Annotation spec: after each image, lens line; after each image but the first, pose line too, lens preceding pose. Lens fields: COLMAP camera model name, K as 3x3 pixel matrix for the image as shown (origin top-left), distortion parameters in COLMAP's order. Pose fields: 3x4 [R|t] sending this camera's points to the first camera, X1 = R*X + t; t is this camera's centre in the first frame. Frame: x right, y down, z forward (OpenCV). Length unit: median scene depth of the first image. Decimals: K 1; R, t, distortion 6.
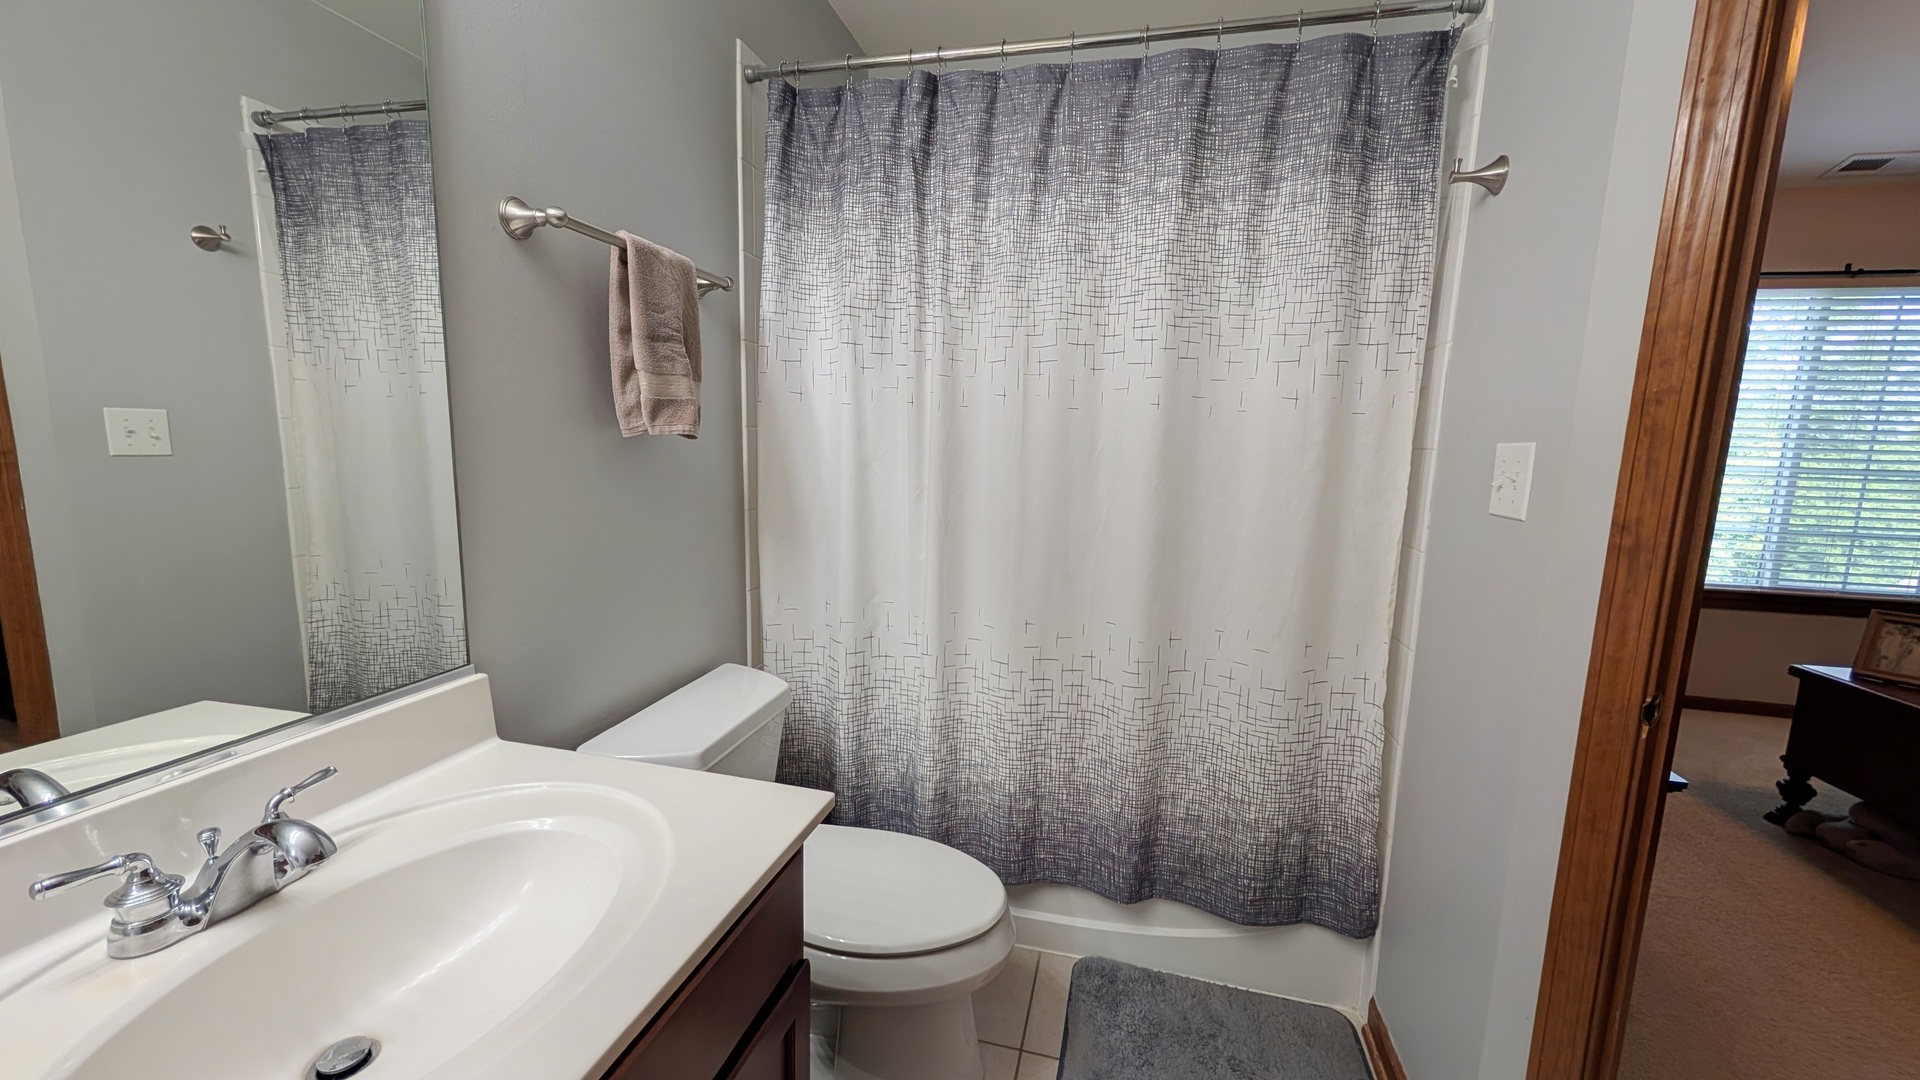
lens RADIAL K [[719.3, 0, 964.6], [0, 719.3, 541.6], [0, 0, 1]] dist [-0.000769, 0.000249]
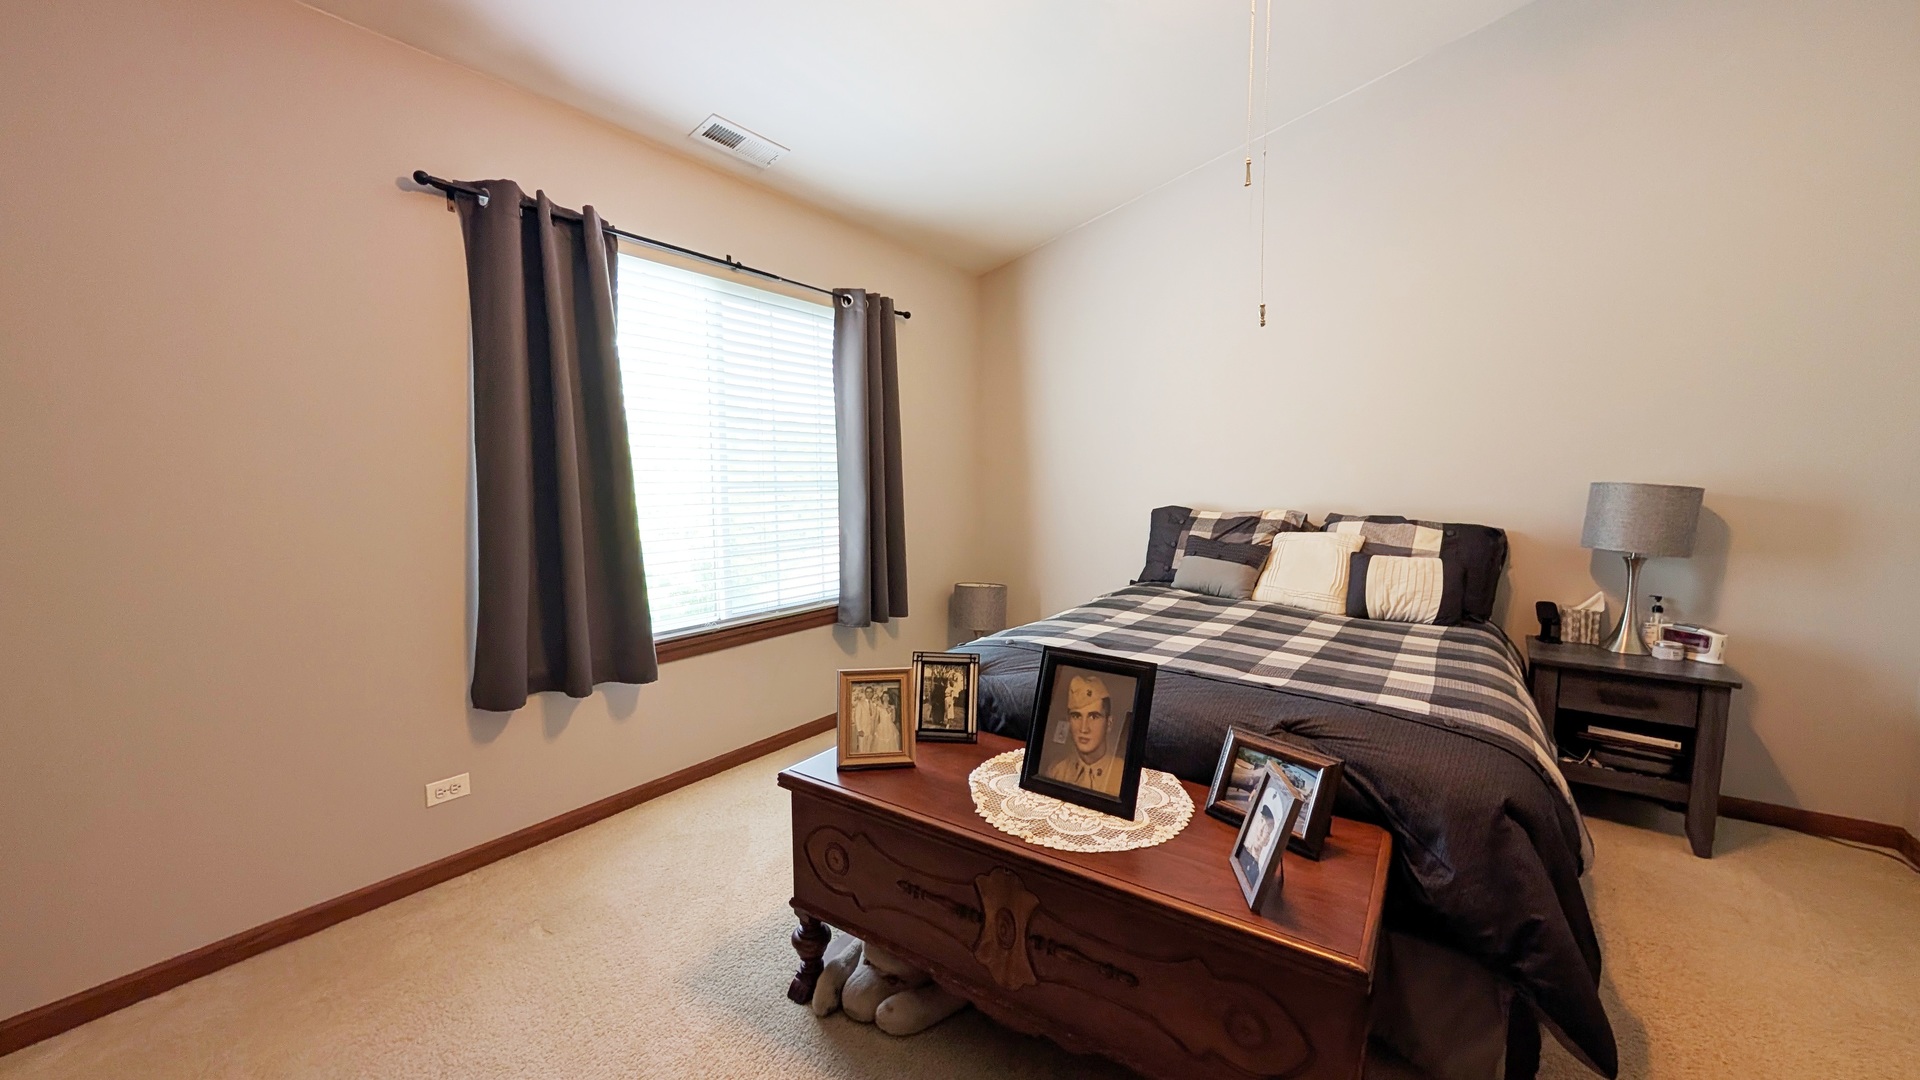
lens RADIAL K [[719.3, 0, 966.1], [0, 719.3, 545.1], [0, 0, 1]] dist [-0.000769, 0.000249]
pose [[0.369420, -0.117397, 0.921817, 0.604162], [0.144358, 0.987195, 0.067871, -0.059505], [-0.917981, 0.107999, 0.381637, 0.546002]]
